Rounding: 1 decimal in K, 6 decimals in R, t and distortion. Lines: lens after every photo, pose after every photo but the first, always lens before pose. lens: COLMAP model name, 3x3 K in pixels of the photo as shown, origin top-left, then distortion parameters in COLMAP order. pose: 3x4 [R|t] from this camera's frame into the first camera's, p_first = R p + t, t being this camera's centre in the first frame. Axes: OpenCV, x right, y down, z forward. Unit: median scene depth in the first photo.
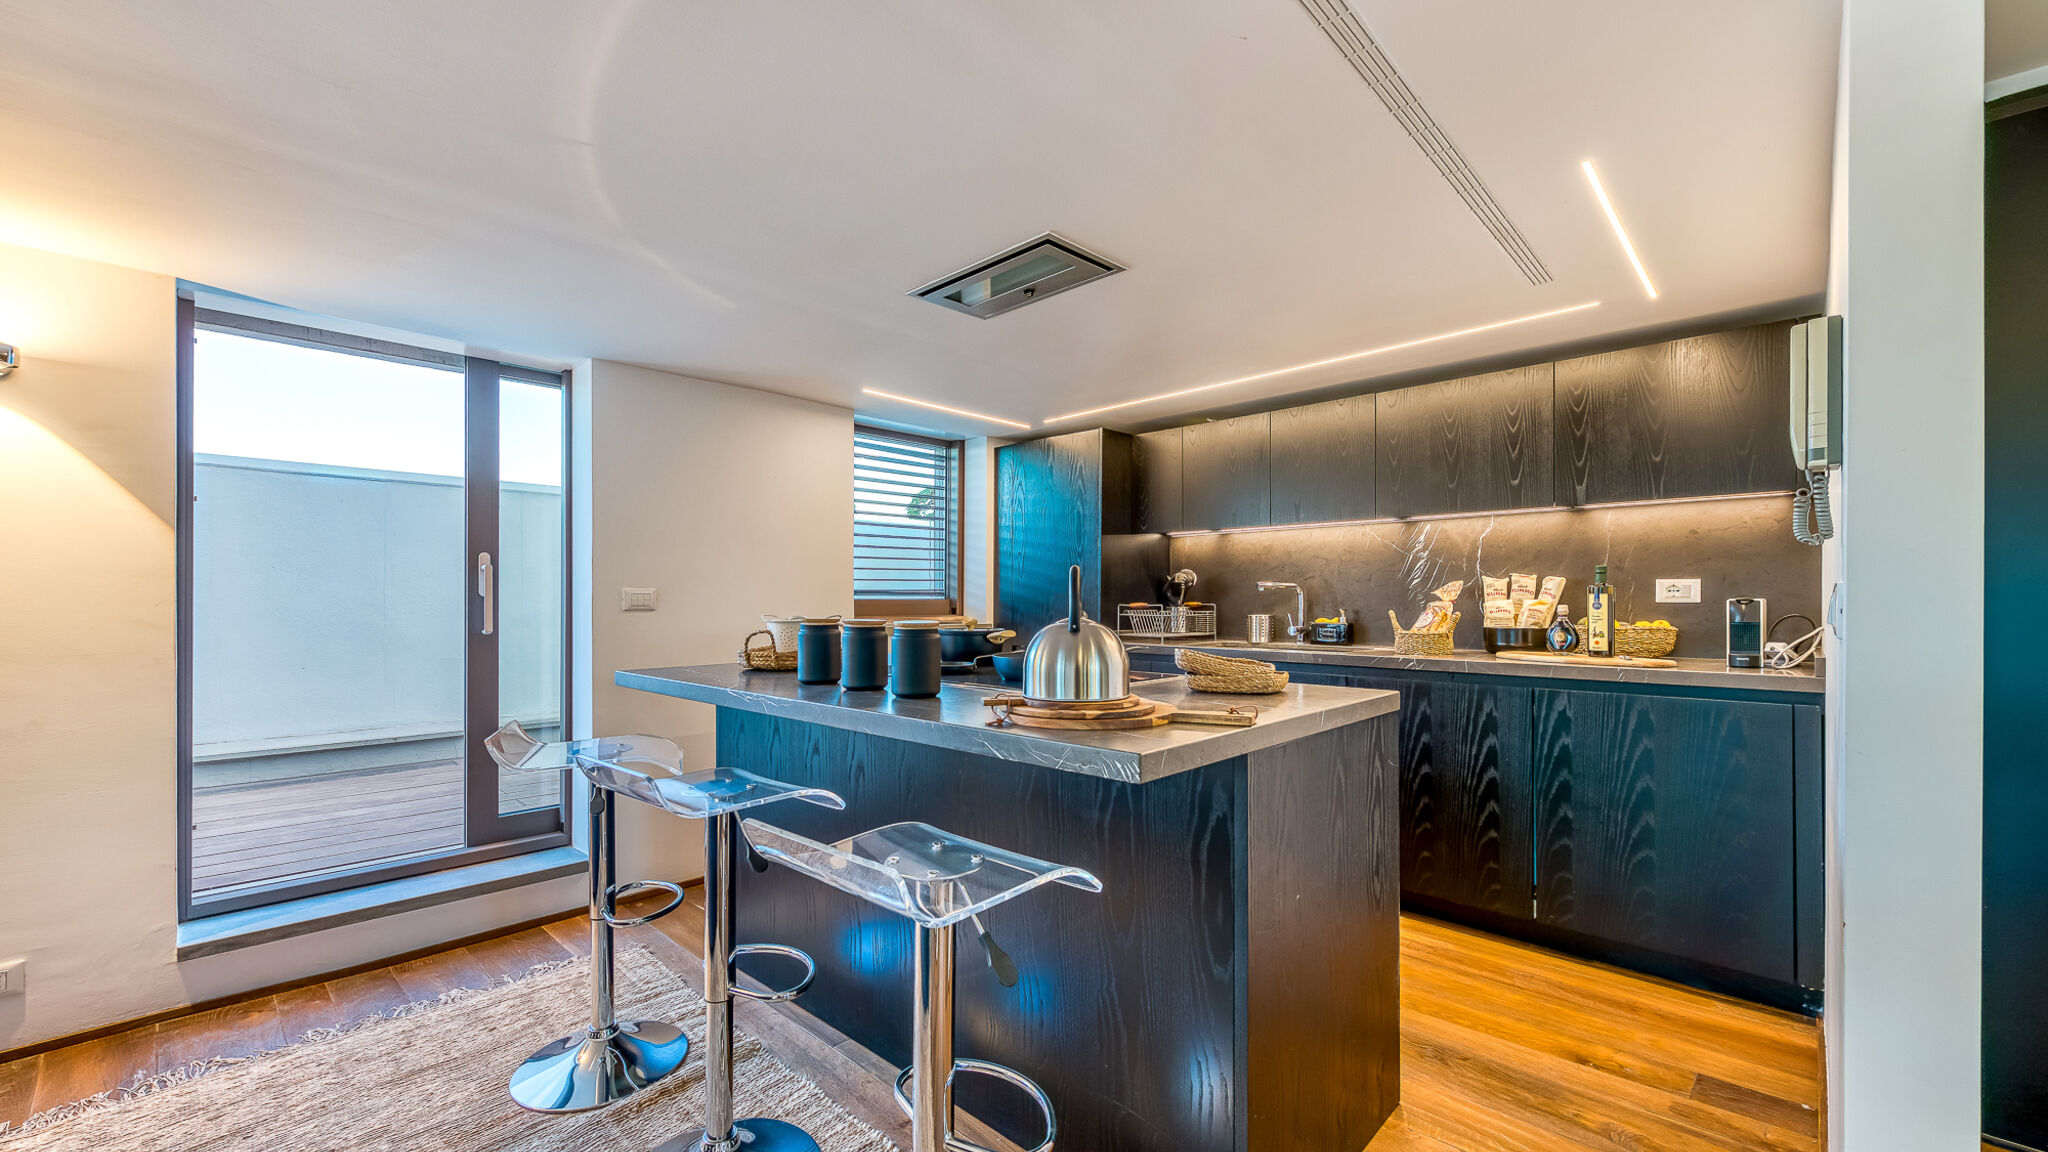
lens RADIAL K [[874.8, 0, 1030.6], [0, 874.8, 593.0], [0, 0, 1]] dist [0.005169, -0.000019]
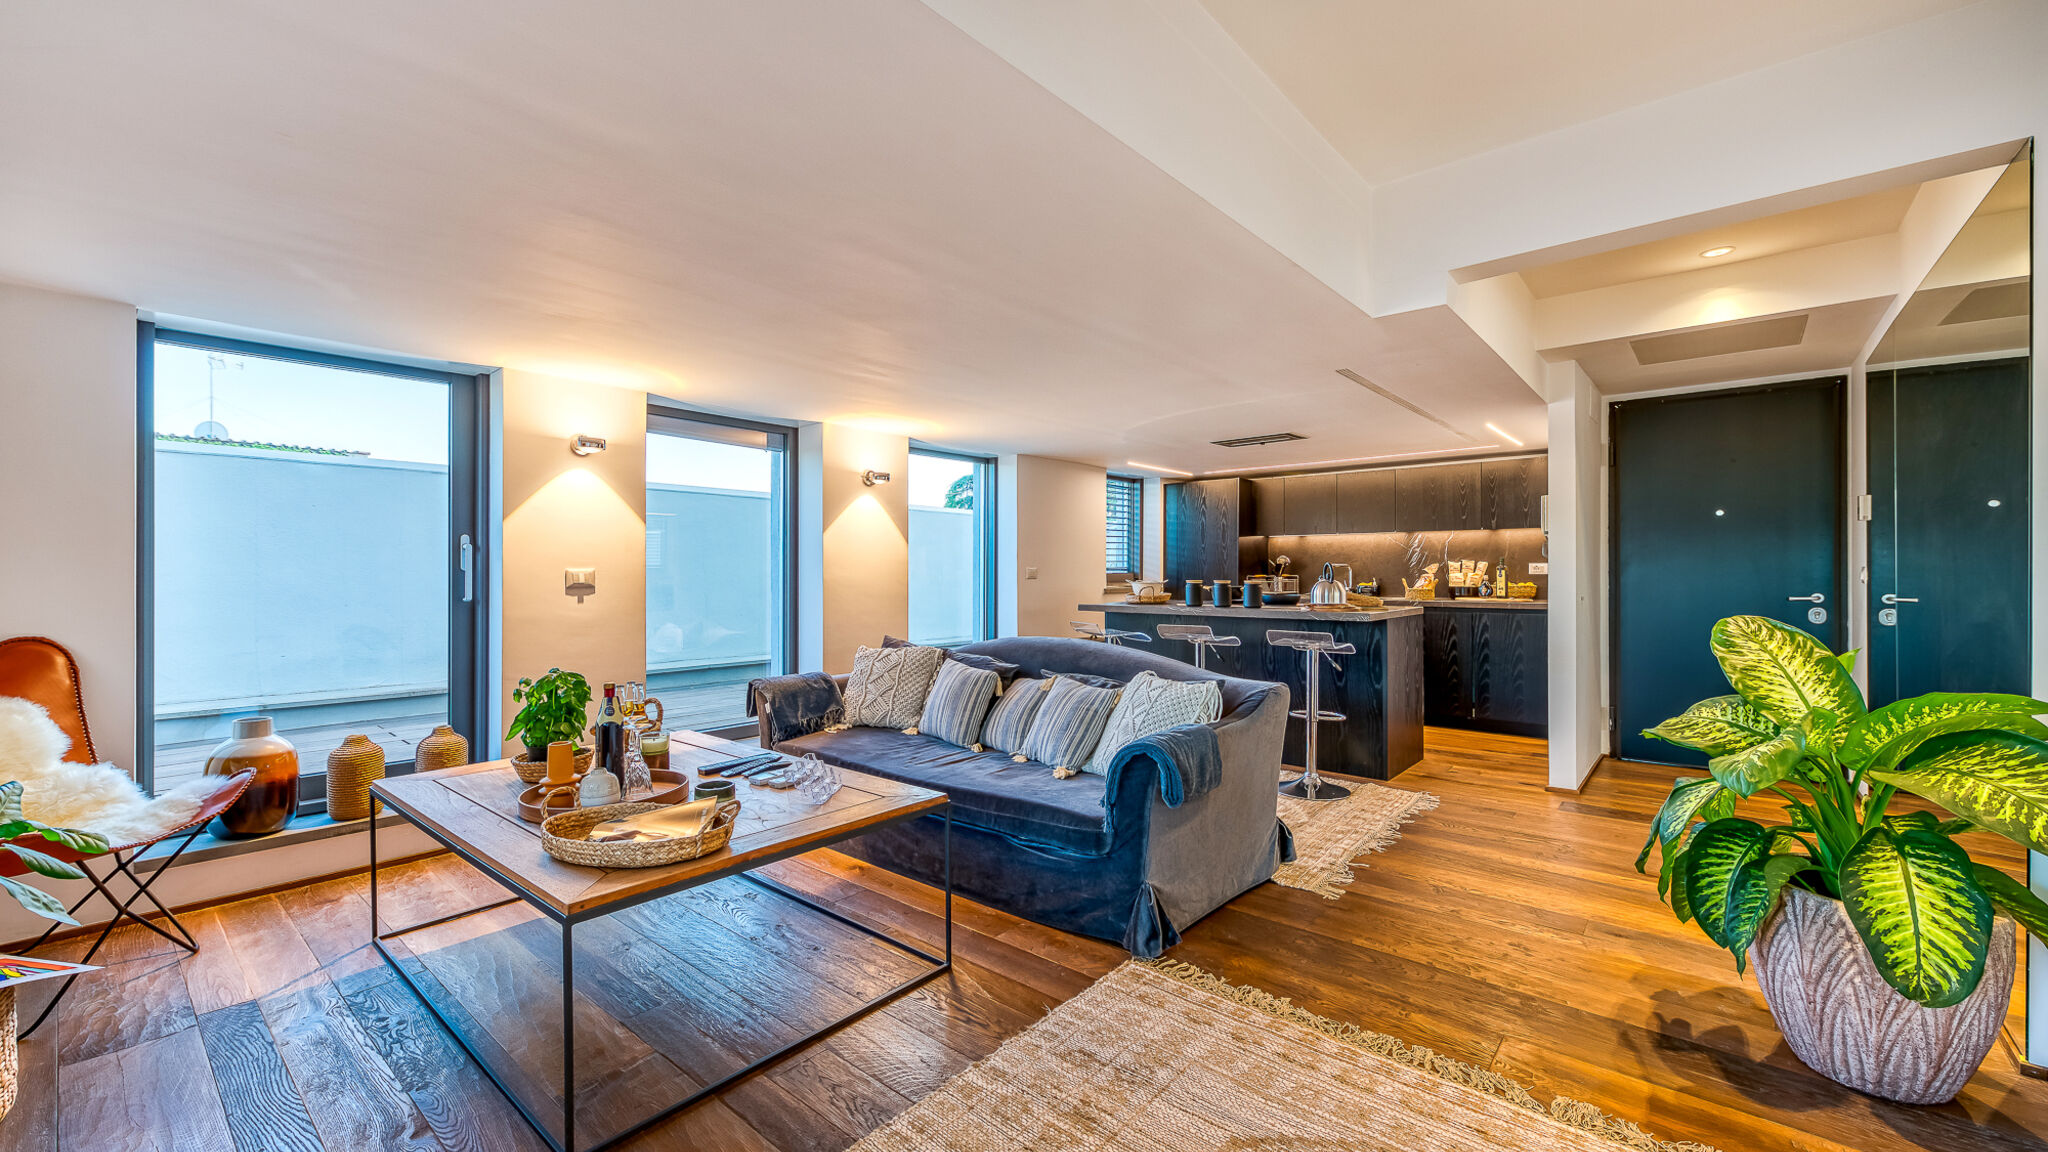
lens RADIAL K [[874.8, 0, 1012.3], [0, 874.8, 561.7], [0, 0, 1]] dist [0.005169, -0.000019]
pose [[0.999309, 0.002805, 0.037052, -0.566951], [-0.002505, 0.999964, -0.008138, 0.000254], [-0.037073, 0.008039, 0.999280, -0.988791]]
